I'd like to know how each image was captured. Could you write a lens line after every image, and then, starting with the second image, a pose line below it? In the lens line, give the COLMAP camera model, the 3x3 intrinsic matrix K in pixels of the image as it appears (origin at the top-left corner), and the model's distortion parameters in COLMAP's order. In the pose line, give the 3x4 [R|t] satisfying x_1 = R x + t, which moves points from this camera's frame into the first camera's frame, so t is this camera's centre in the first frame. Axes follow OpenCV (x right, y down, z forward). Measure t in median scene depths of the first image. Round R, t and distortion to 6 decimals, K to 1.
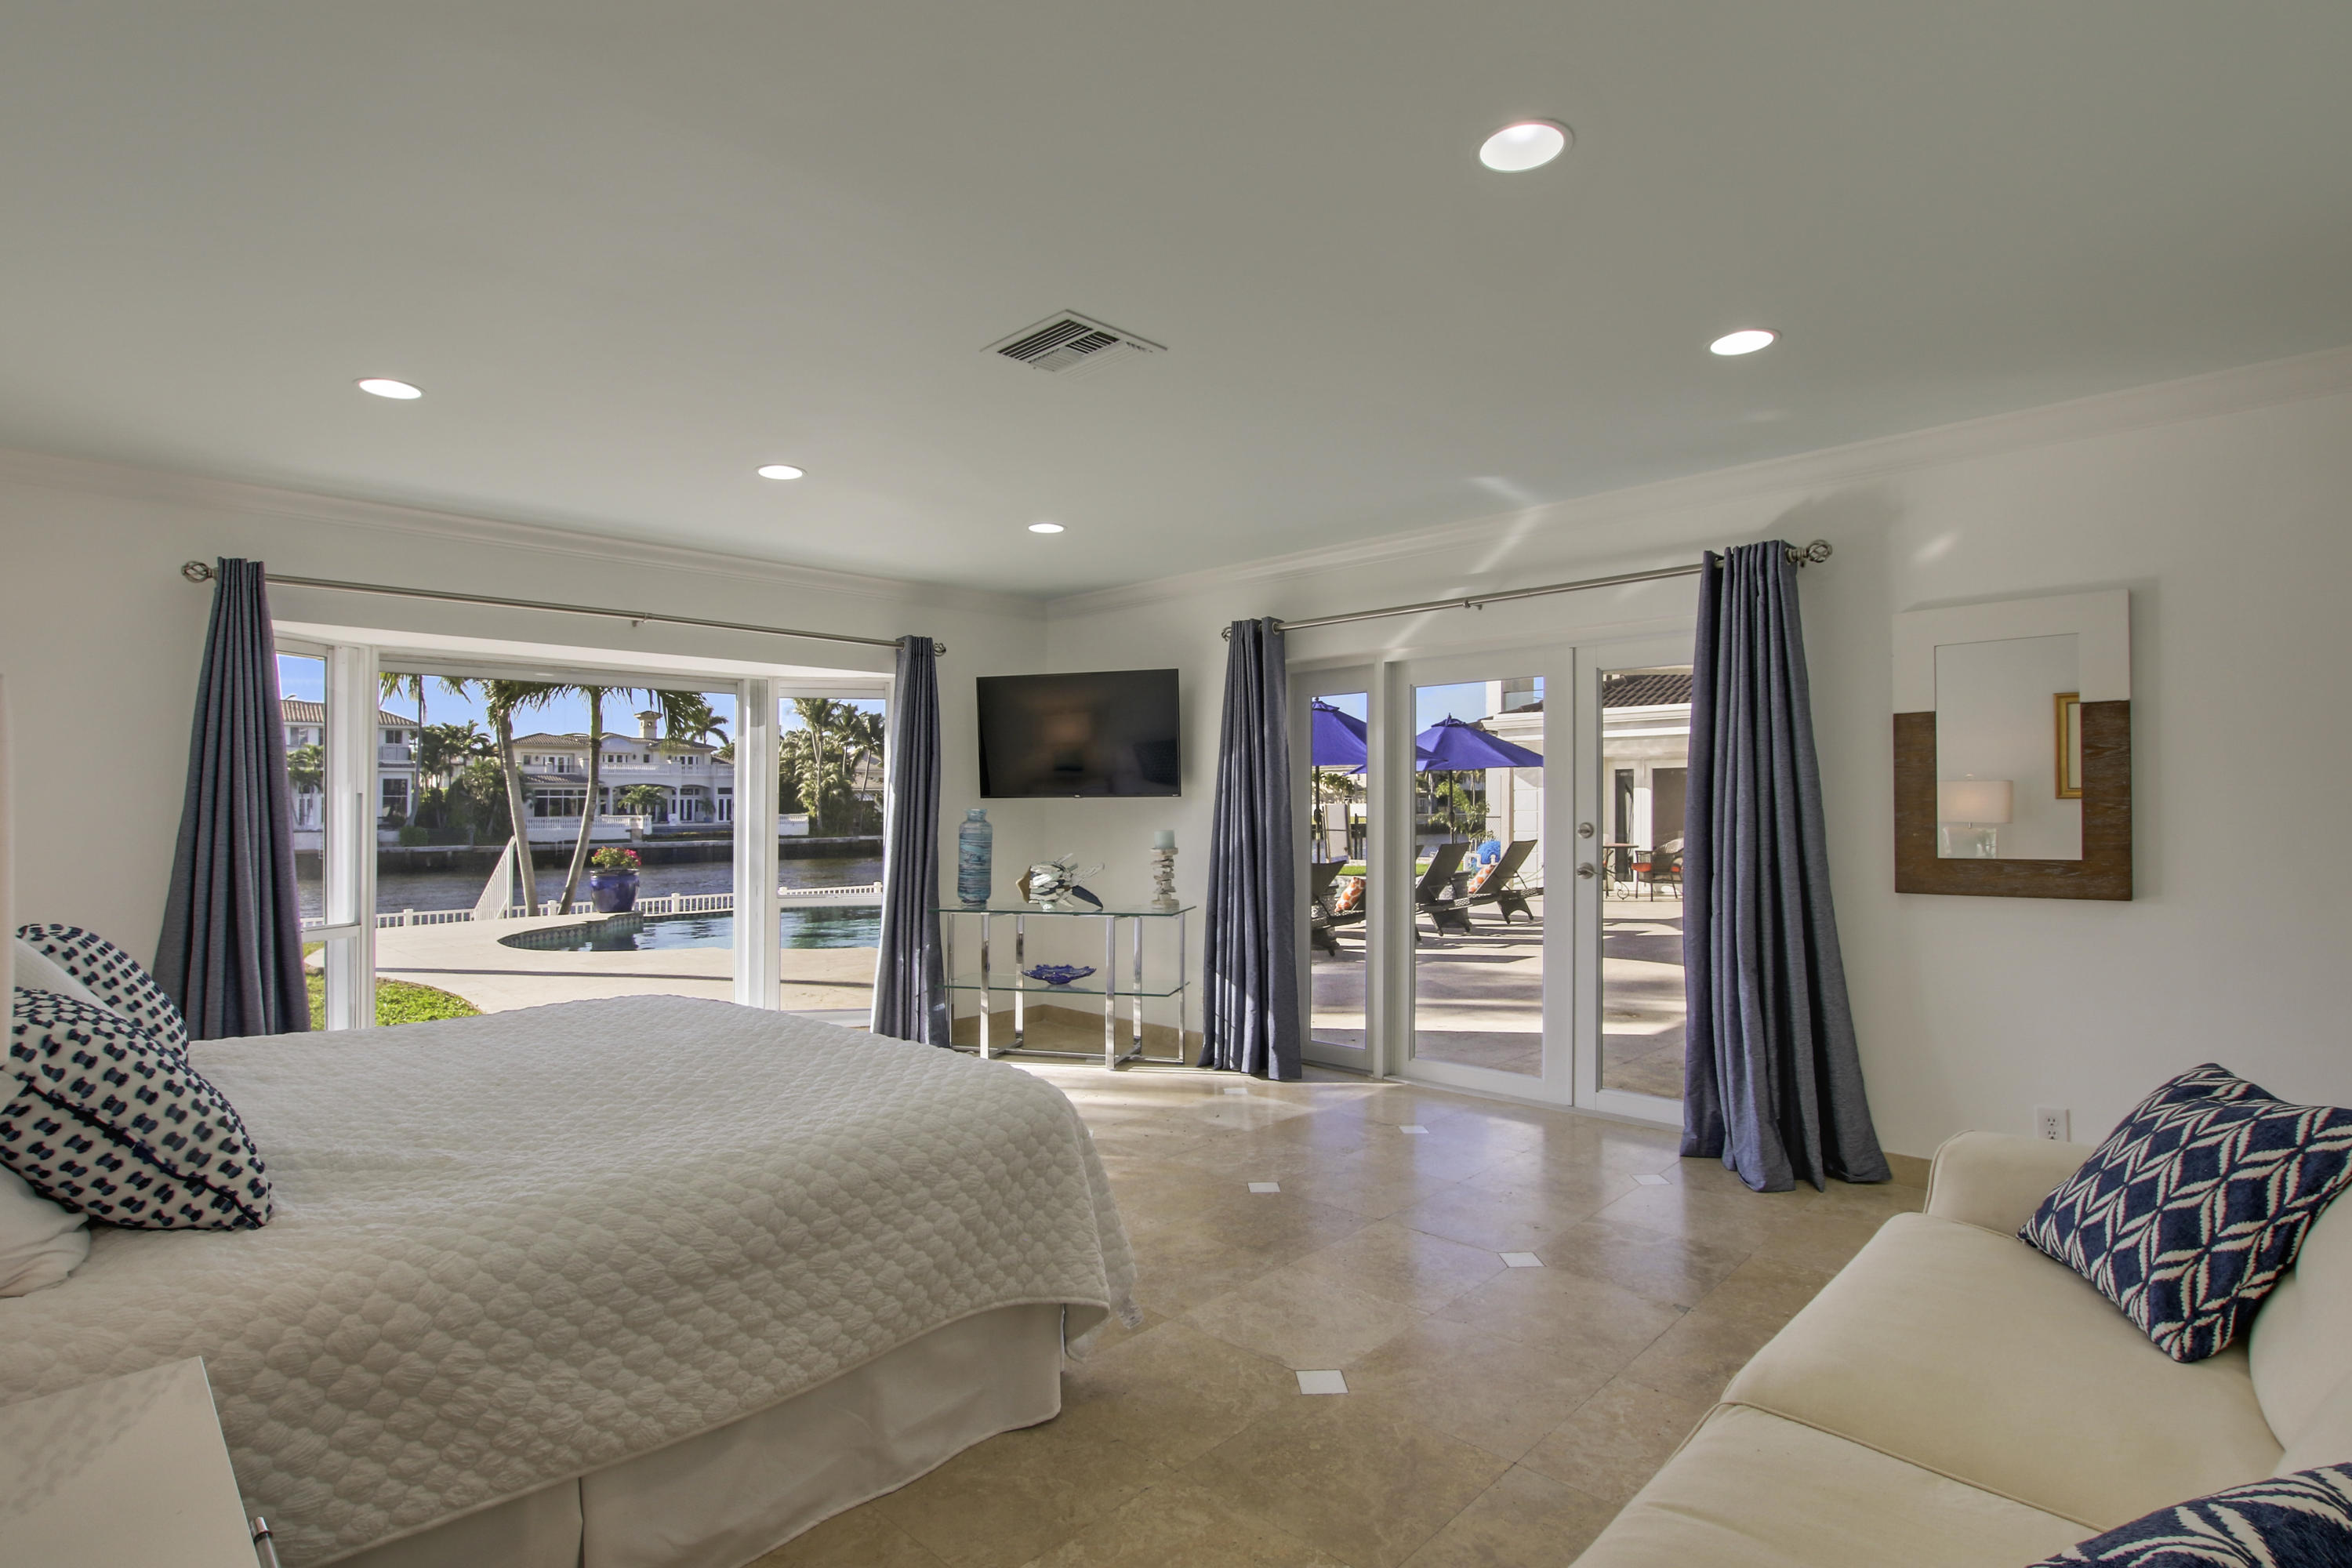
lens RADIAL K [[1194.1, 0, 1176.0], [0, 1194.1, 784.0], [0, 0, 1]] dist [0.002208, 0.000018]
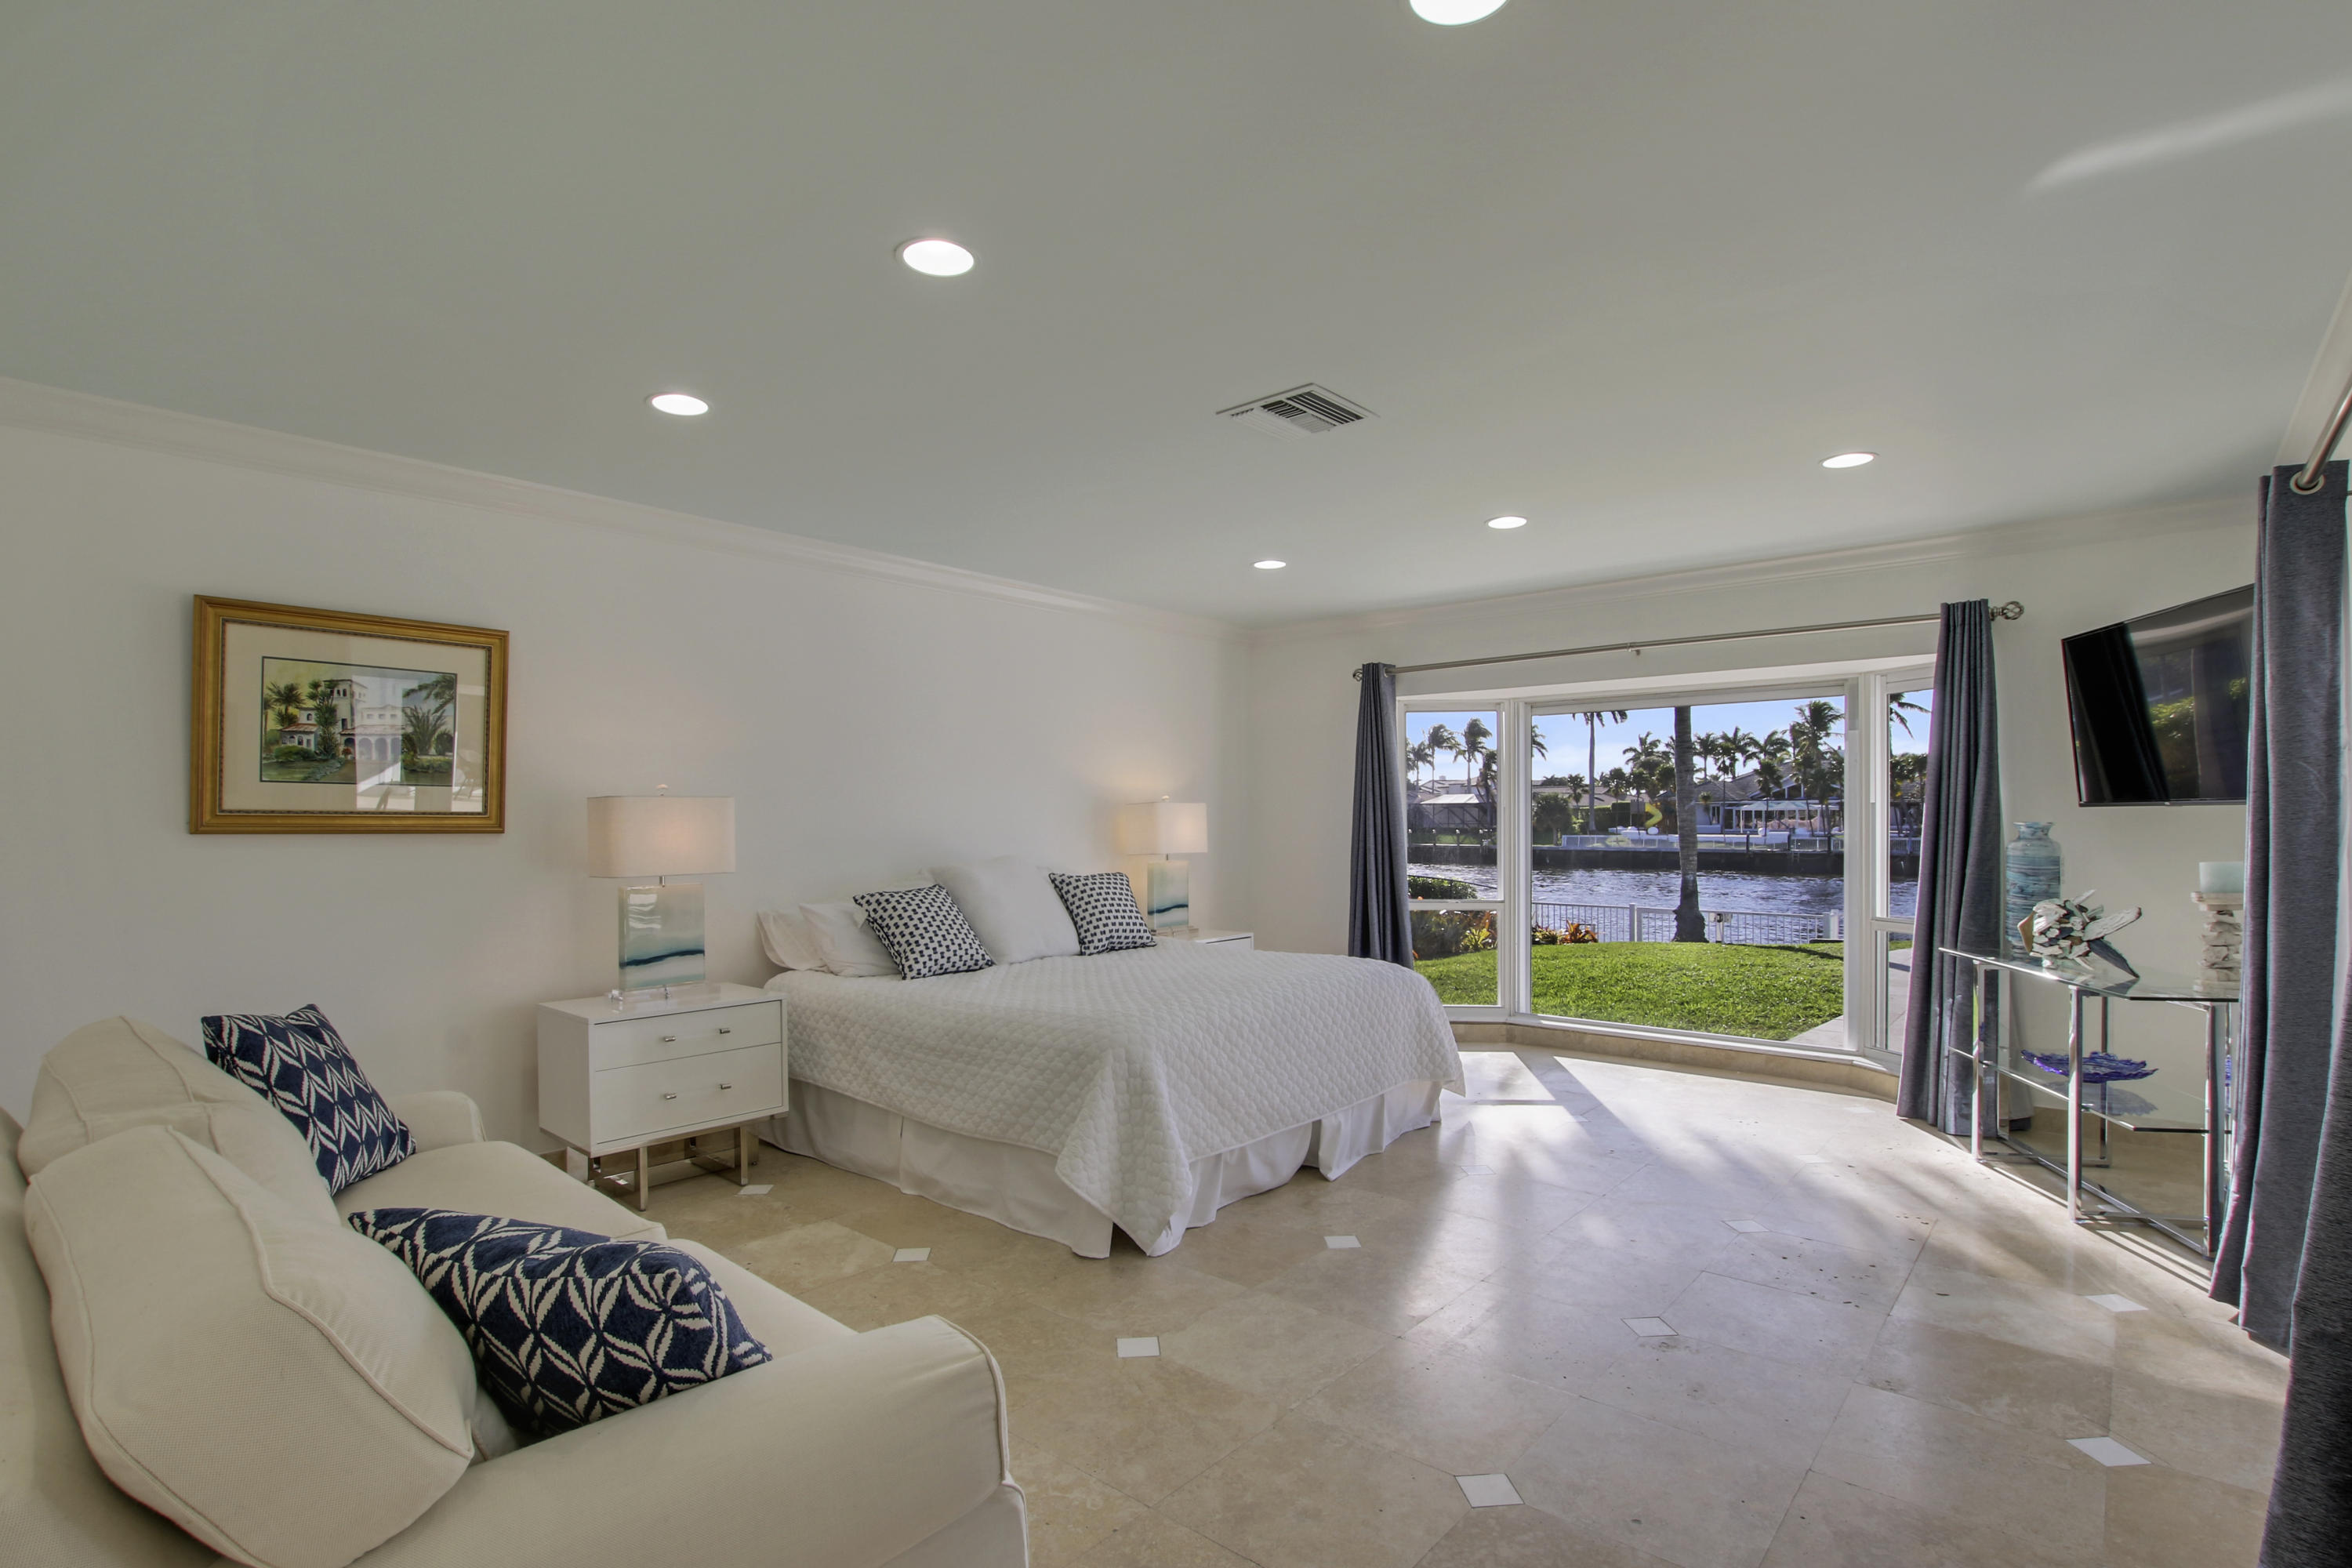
lens RADIAL K [[1194.1, 0, 1176.0], [0, 1194.1, 784.0], [0, 0, 1]] dist [0.002208, 0.000018]
pose [[0.020317, -0.020331, -0.999587, 0.830271], [0.020281, 0.999596, -0.019919, 0.002235], [0.999588, -0.019868, 0.020721, 0.688487]]
